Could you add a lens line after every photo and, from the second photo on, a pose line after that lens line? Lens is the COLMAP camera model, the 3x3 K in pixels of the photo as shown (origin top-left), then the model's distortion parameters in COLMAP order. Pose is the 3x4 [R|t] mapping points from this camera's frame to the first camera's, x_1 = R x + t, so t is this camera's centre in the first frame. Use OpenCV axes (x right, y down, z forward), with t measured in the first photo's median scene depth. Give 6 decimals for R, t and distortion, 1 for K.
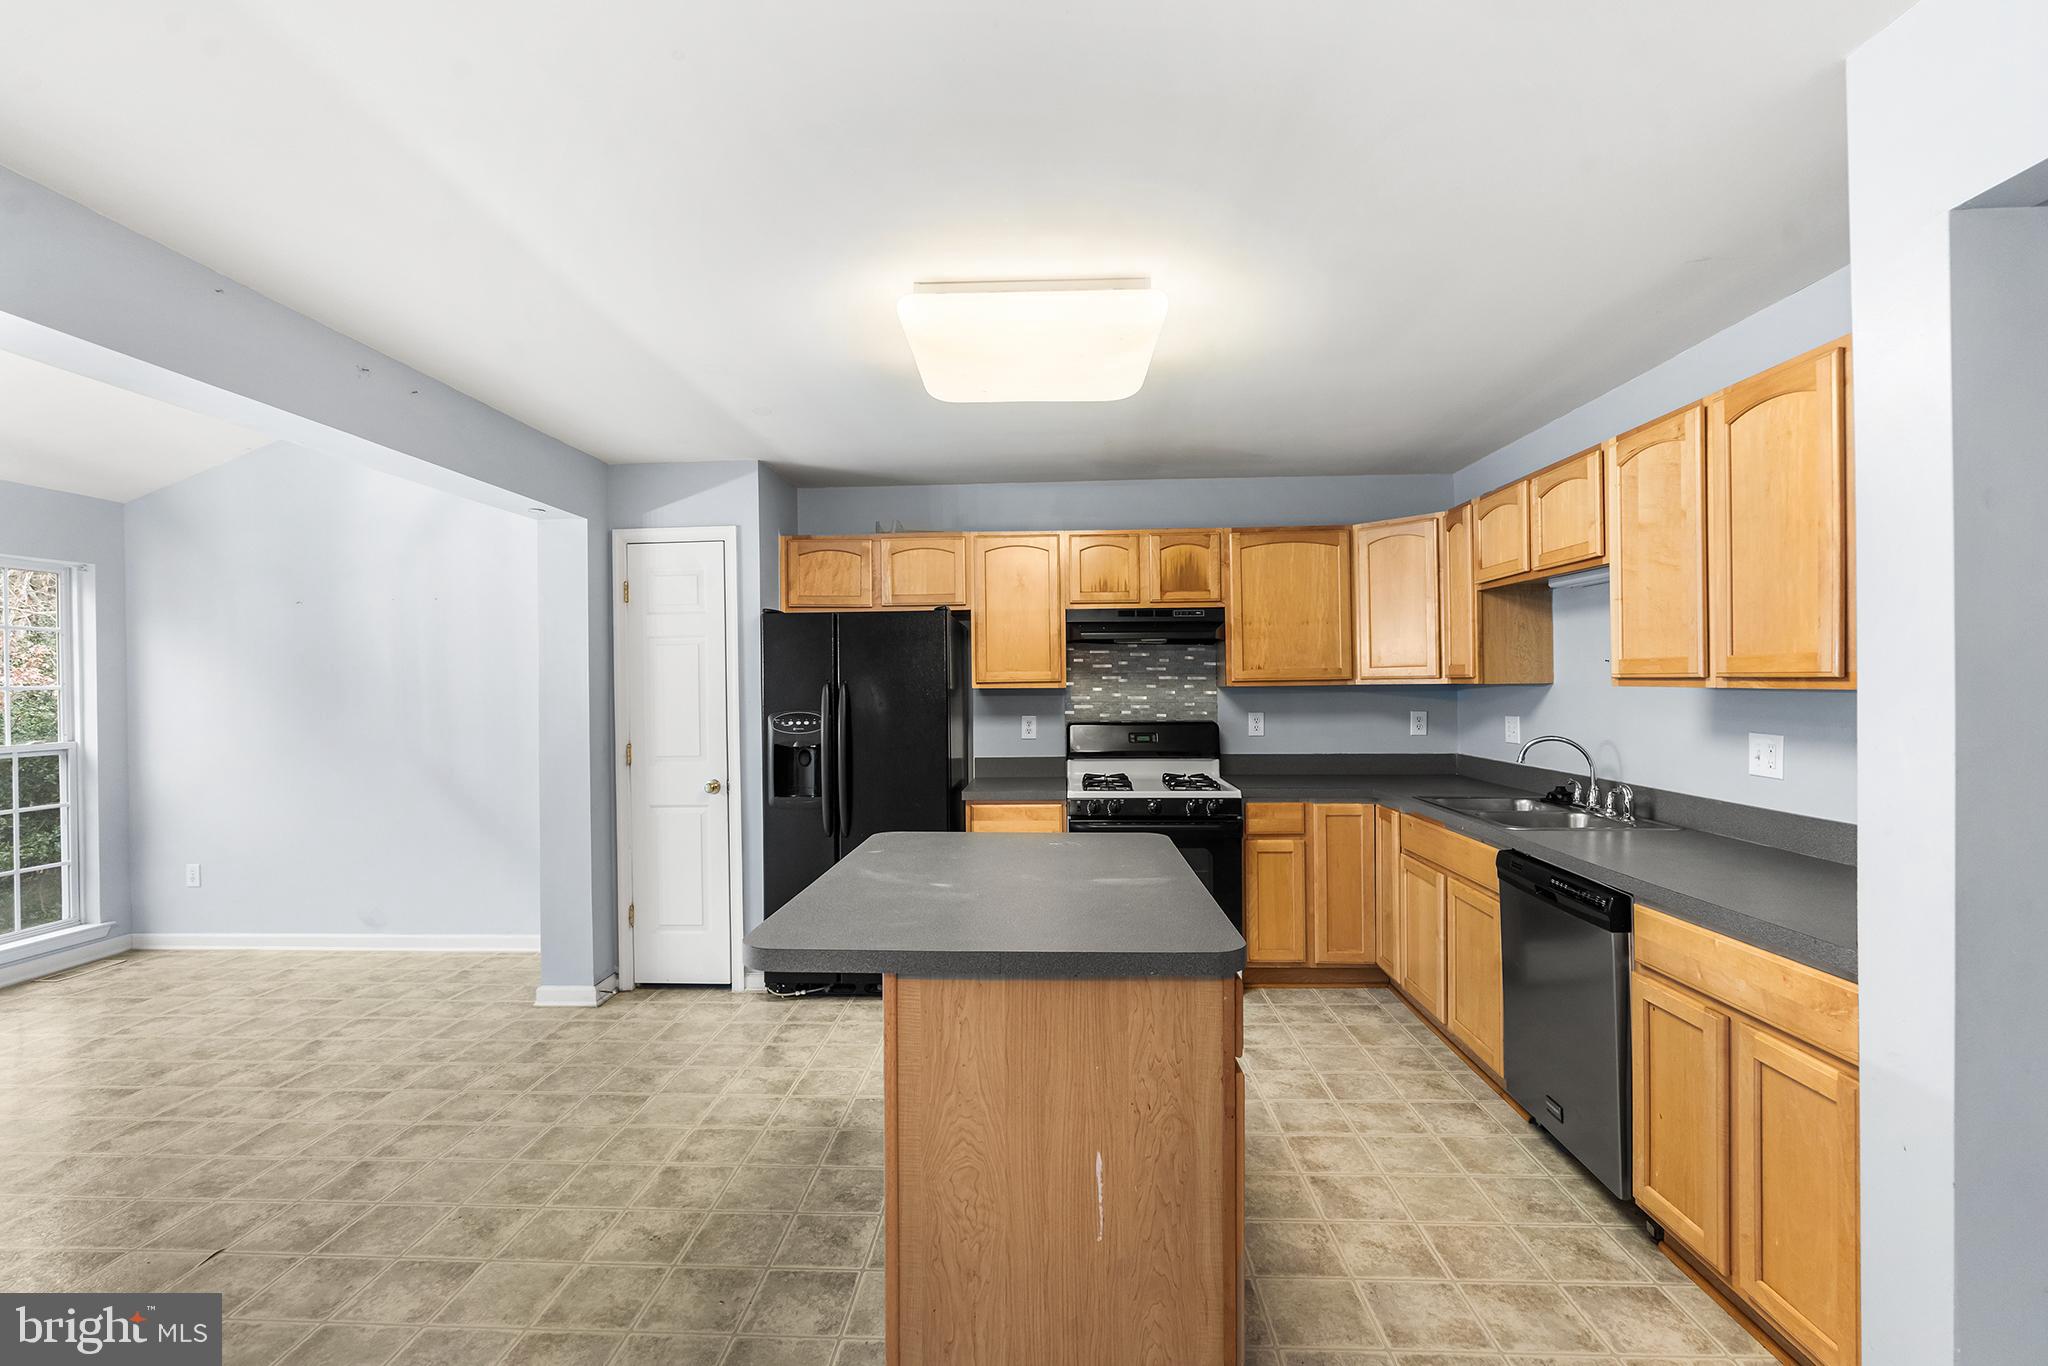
lens RADIAL K [[927.6, 0, 1019.9], [0, 927.6, 674.9], [0, 0, 1]] dist [-0.003243, -0.000618]
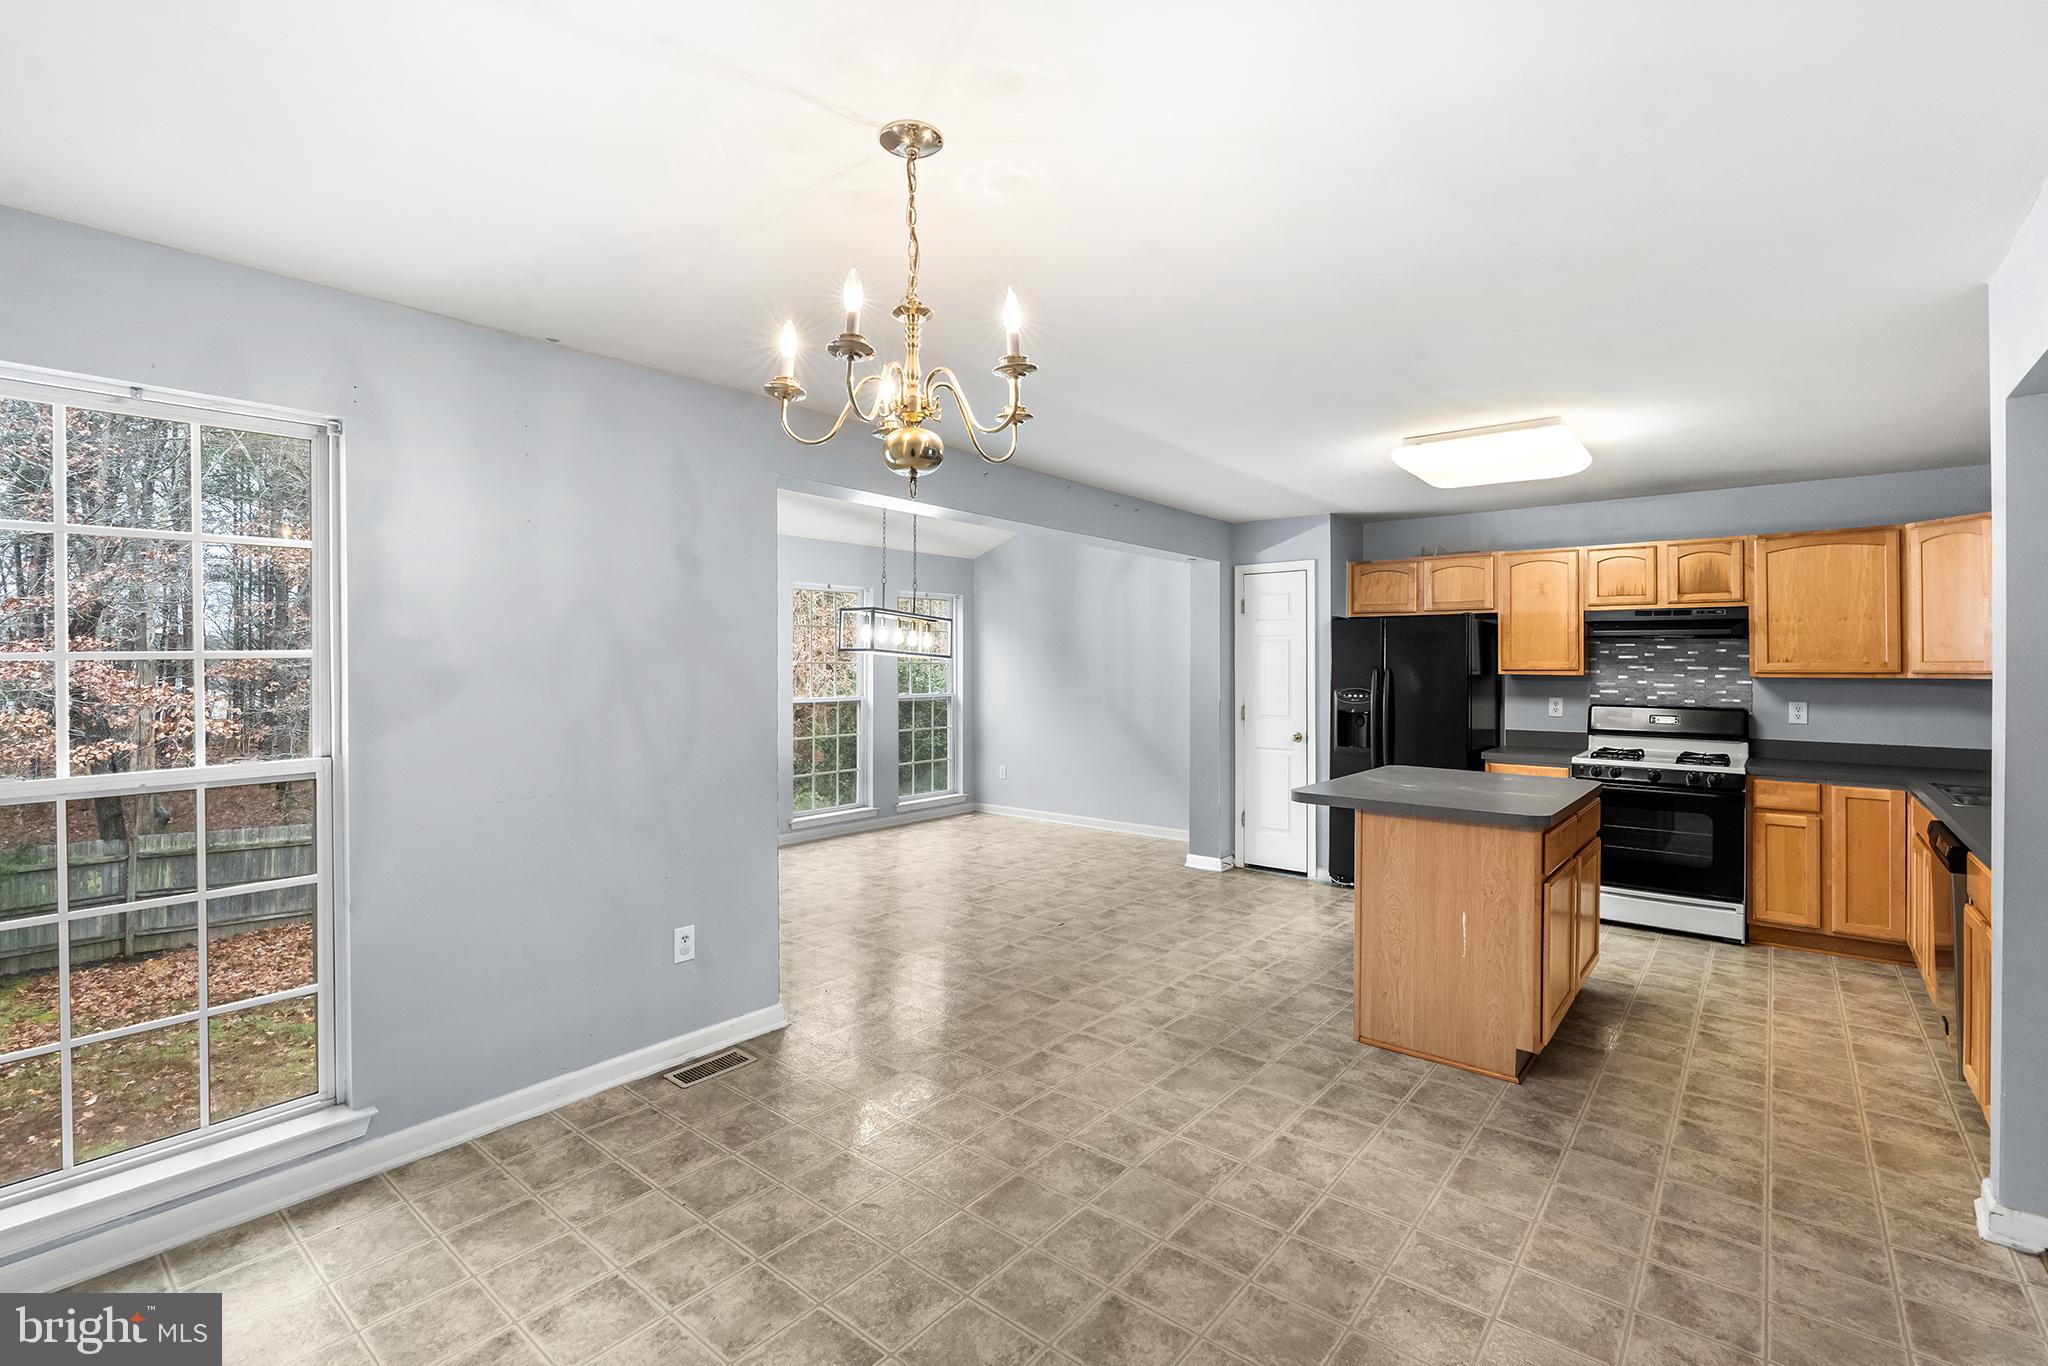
lens RADIAL K [[927.6, 0, 1017.8], [0, 927.6, 661.5], [0, 0, 1]] dist [-0.003243, -0.000618]
pose [[0.796299, 0.012221, -0.604779, 0.209807], [-0.010886, 0.999924, 0.005872, -0.003544], [0.604805, 0.001908, 0.796371, -0.452240]]
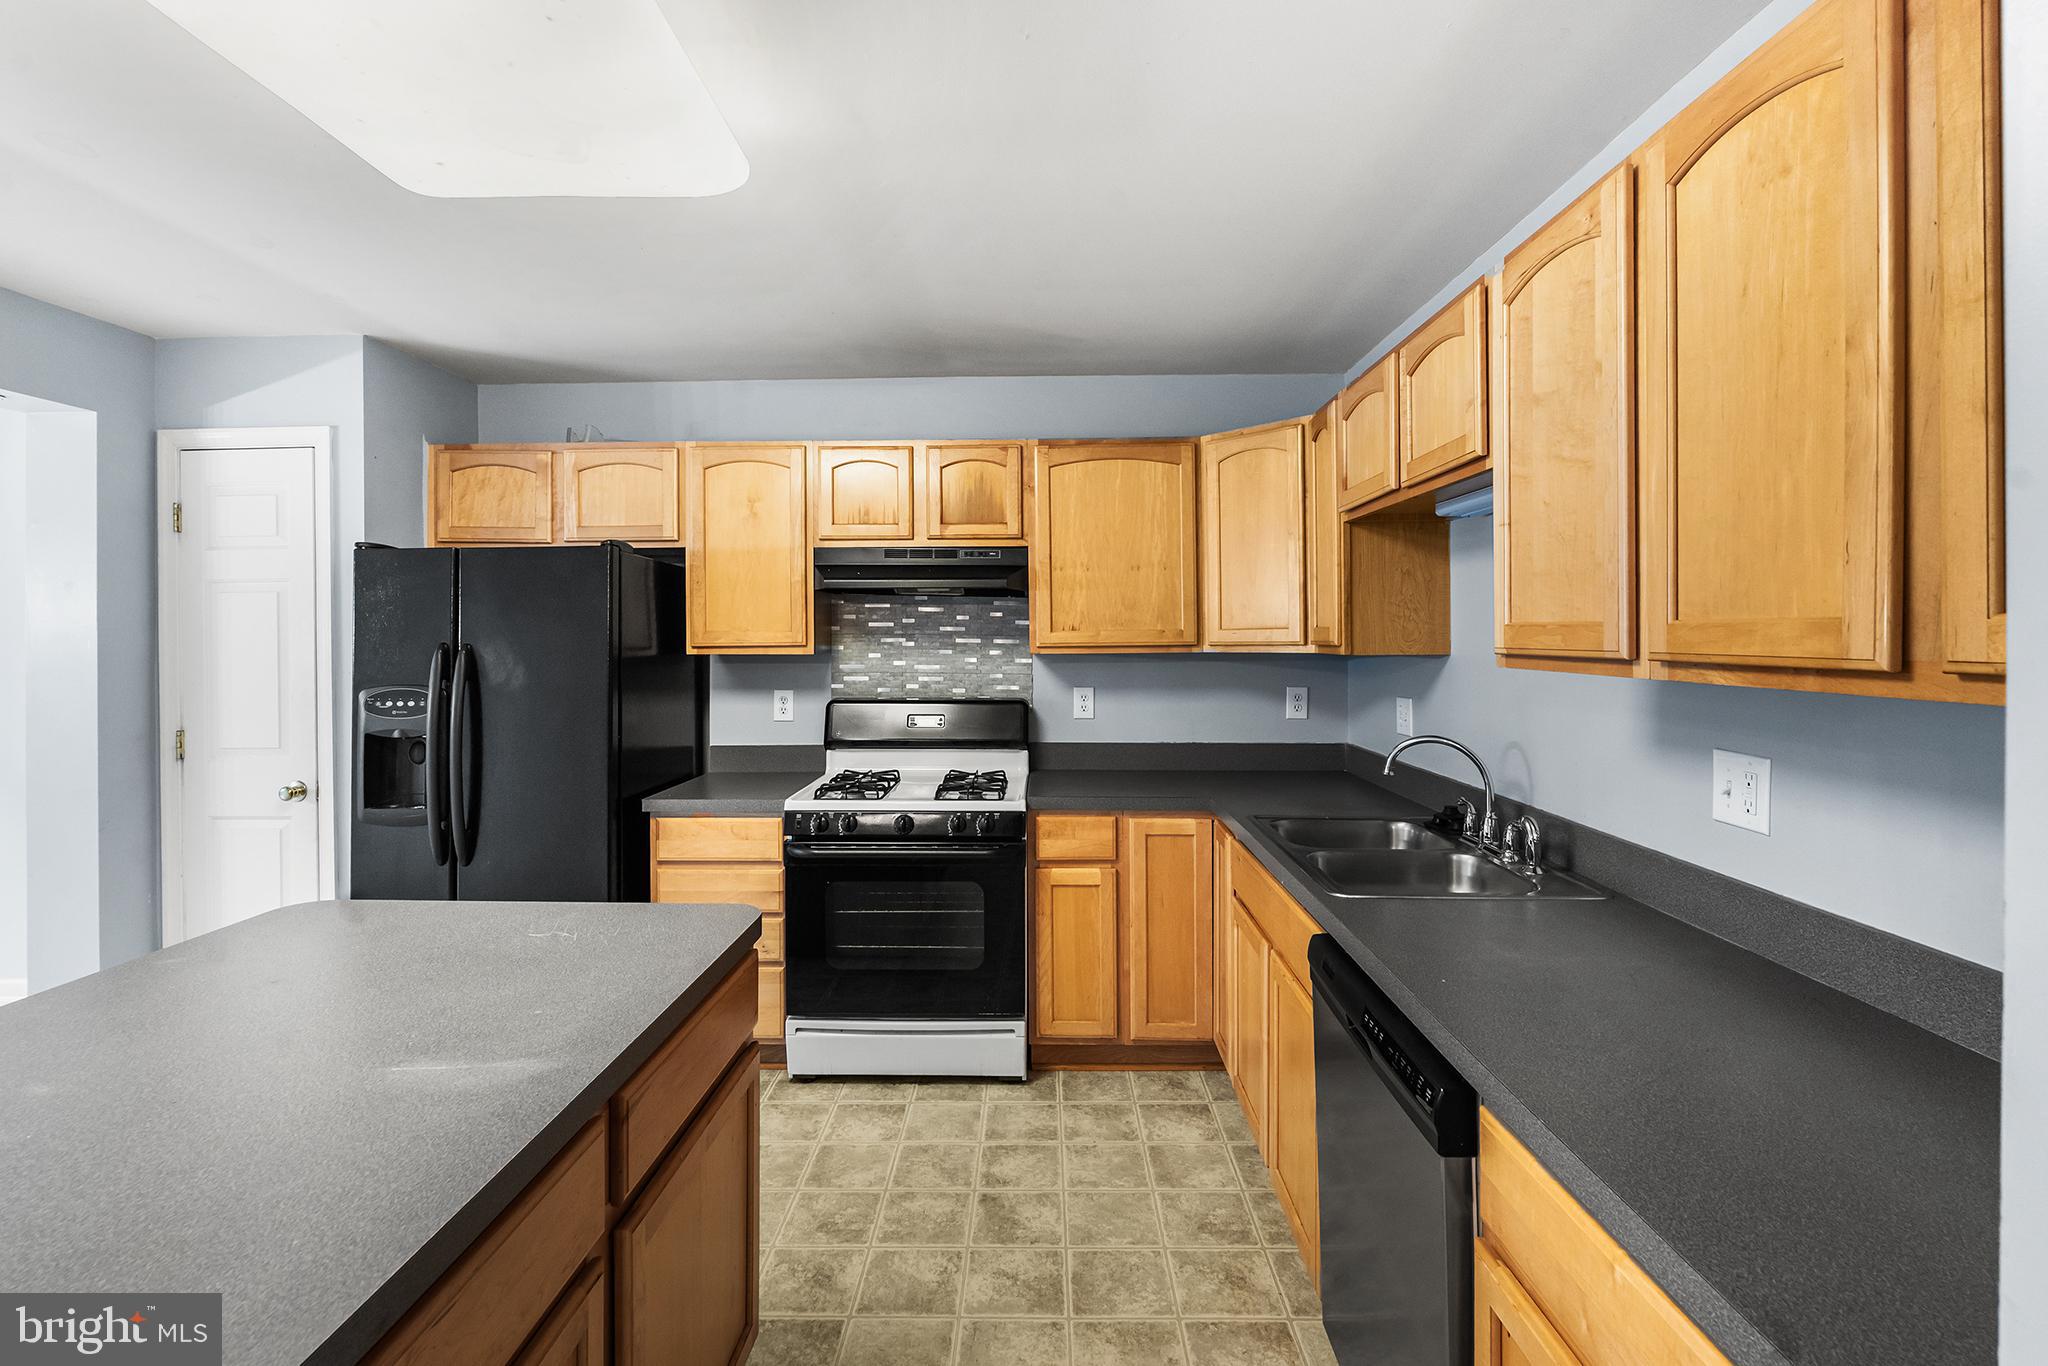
lens RADIAL K [[927.6, 0, 1042.4], [0, 927.6, 629.3], [0, 0, 1]] dist [-0.003243, -0.000618]
pose [[0.999674, 0.005586, 0.024895, 0.230395], [-0.005616, 0.999984, 0.001126, -0.008417], [-0.024888, -0.001266, 0.999689, 0.280642]]
